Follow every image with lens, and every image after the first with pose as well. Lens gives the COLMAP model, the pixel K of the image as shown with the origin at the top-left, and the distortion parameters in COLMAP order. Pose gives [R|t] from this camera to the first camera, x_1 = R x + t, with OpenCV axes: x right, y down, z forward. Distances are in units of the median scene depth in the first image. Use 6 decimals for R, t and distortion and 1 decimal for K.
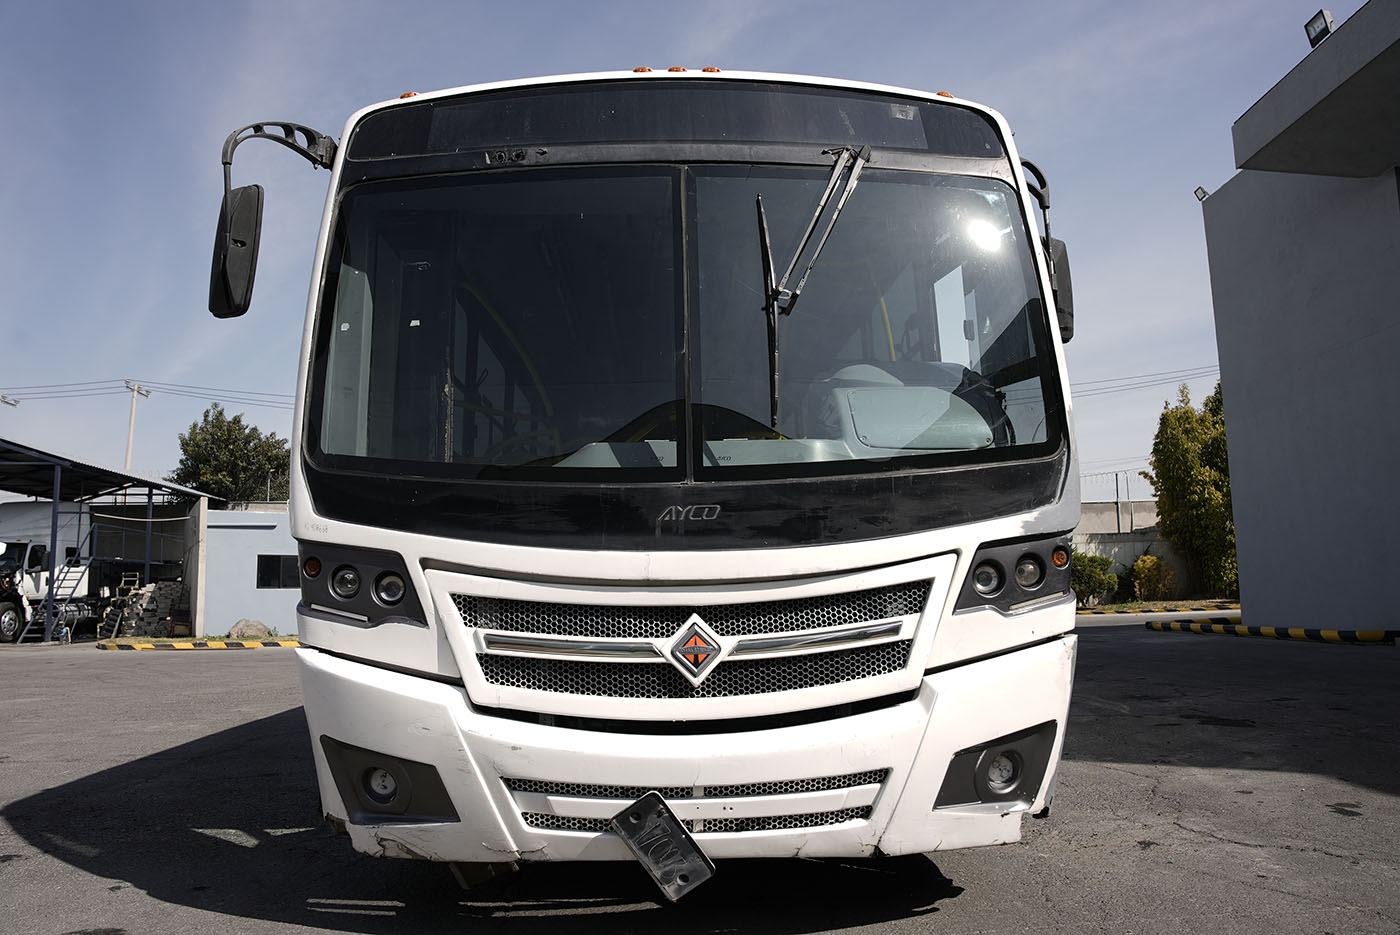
lens RADIAL K [[987.5, 0, 697.0], [0, 987.5, 463.3], [0, 0, 1]] dist [-0.164383, 0.088498]
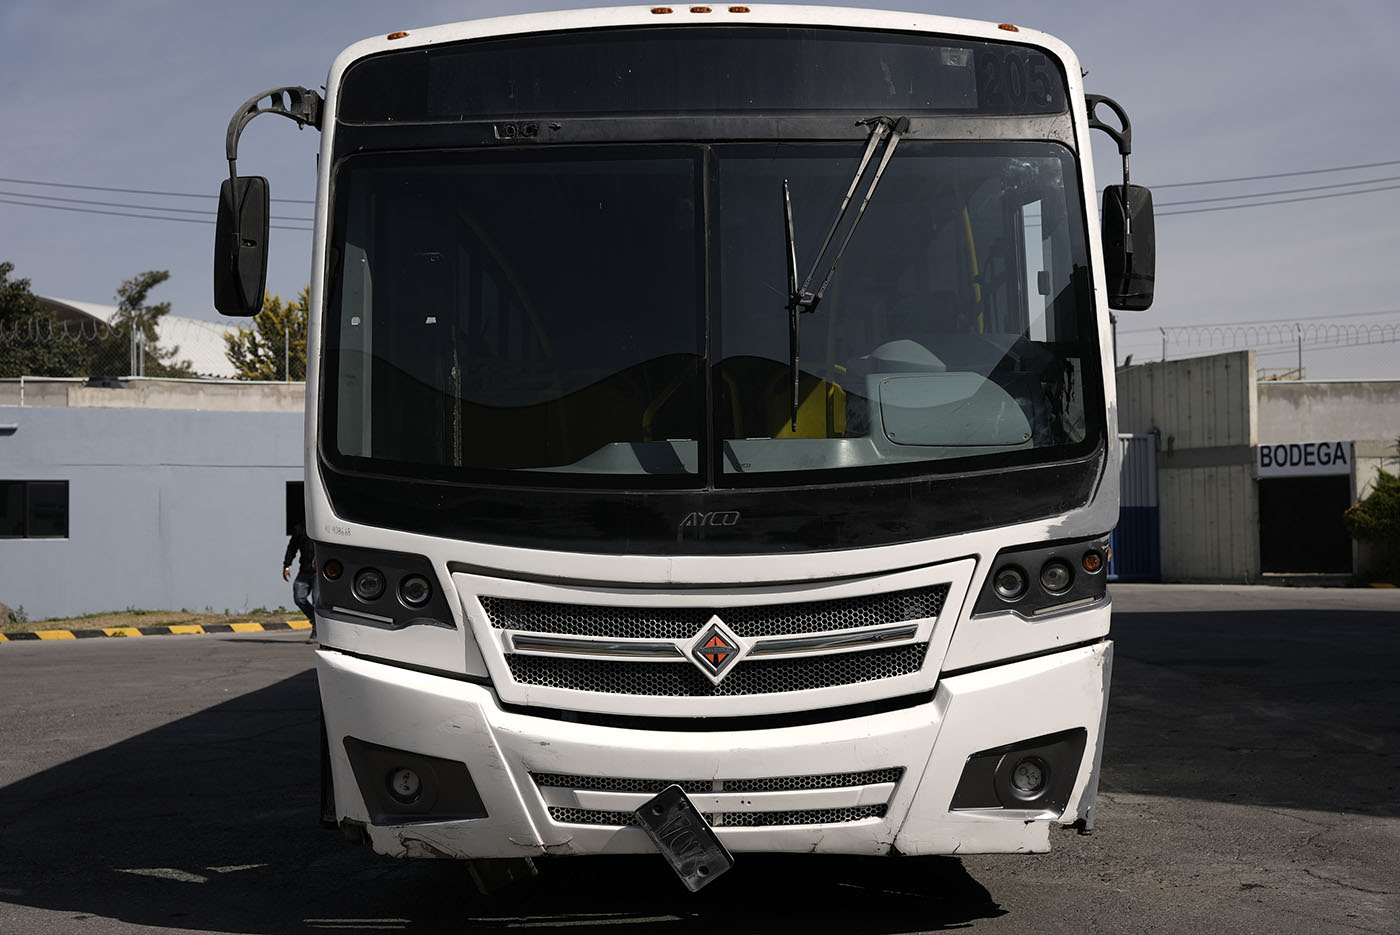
lens RADIAL K [[1845.9, 0, 698.5], [0, 1845.9, 465.9], [0, 0, 1]] dist [0.060577, 0.000000]
pose [[0.999402, 0.002833, -0.034461, 0.046684], [0.000449, 0.995491, 0.094857, -0.188171], [0.034574, -0.094816, 0.994894, -0.921746]]
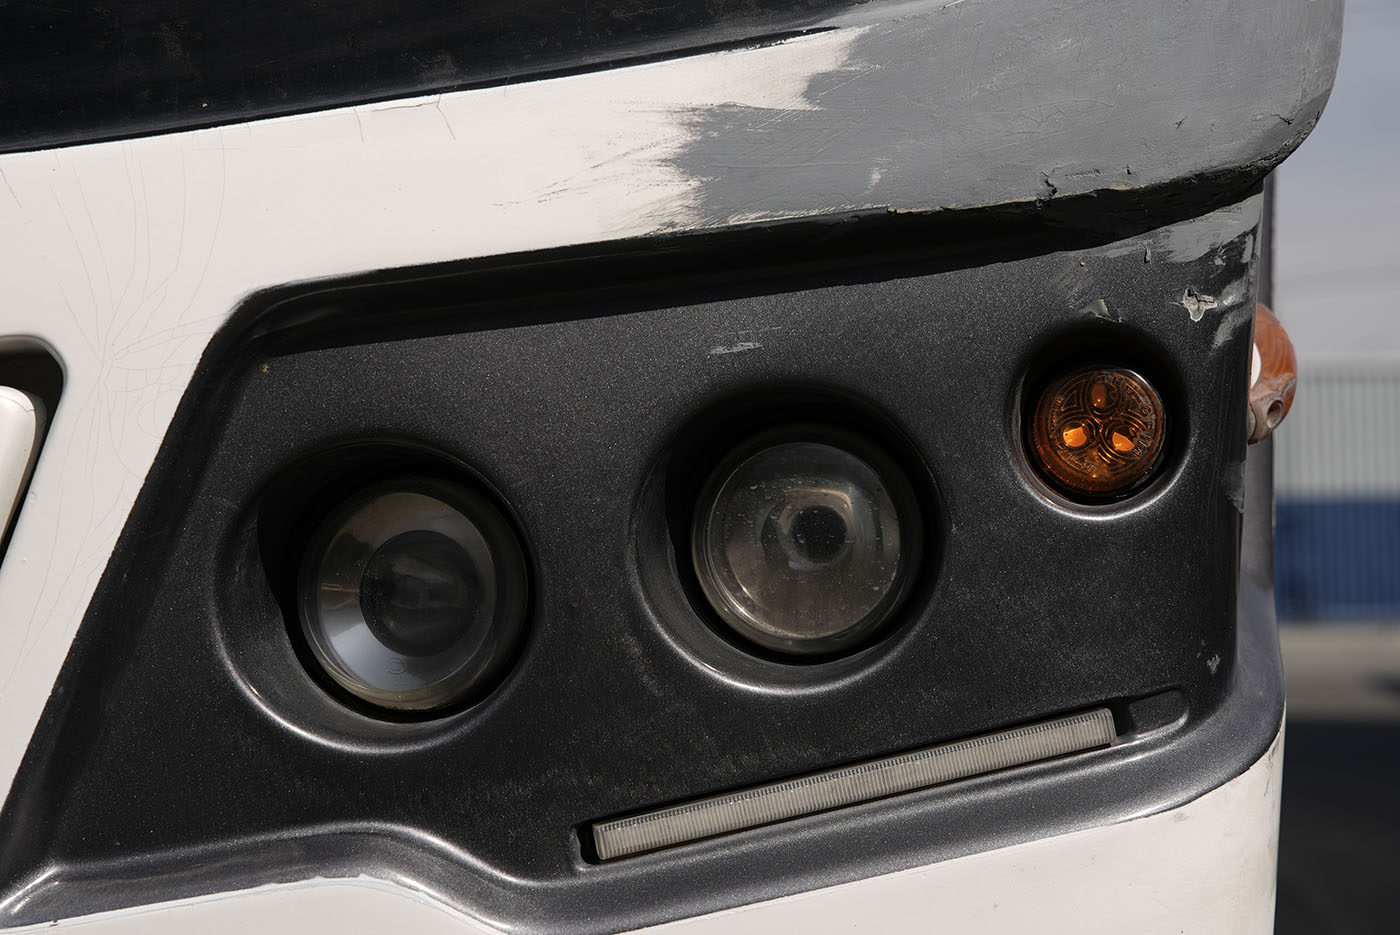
lens RADIAL K [[2814.7, 0, 700.8], [0, 2814.7, 467.4], [0, 0, 1]] dist [0.049467, 0.000000]
pose [[0.984959, 0.008700, -0.172572, 0.414601], [0.013650, 0.991693, 0.127904, 0.061639], [0.172251, -0.128336, 0.976657, 0.695075]]
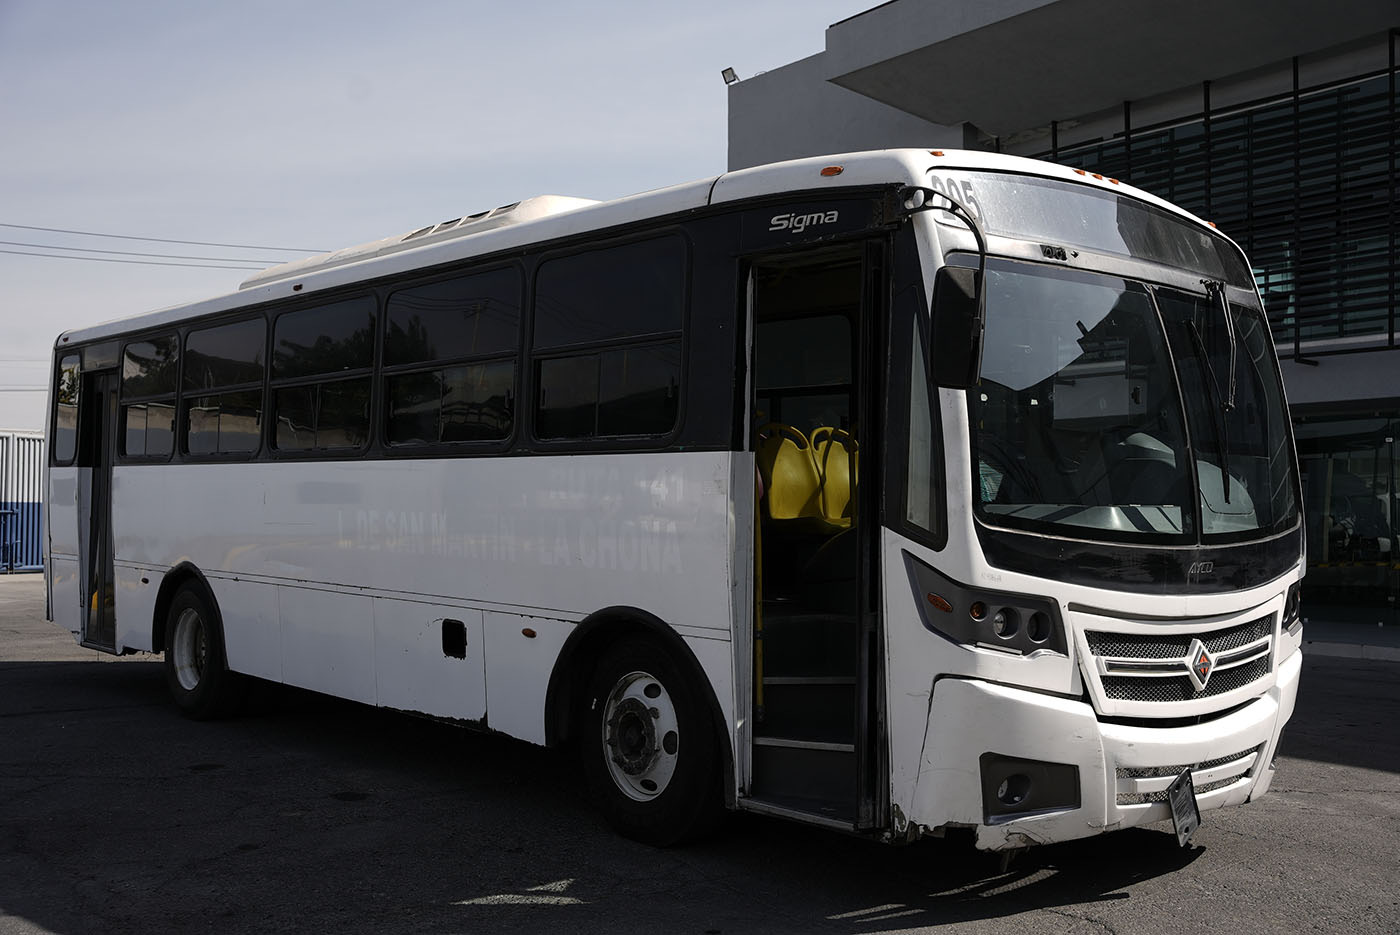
lens RADIAL K [[1453.0, 0, 697.3], [0, 1453.0, 464.1], [0, 0, 1]] dist [0.017647, 0.000000]
pose [[0.777138, 0.045690, 0.627669, -1.849815], [-0.103299, 0.993095, 0.055608, -0.135437], [-0.620794, -0.108053, 0.776492, -0.142031]]
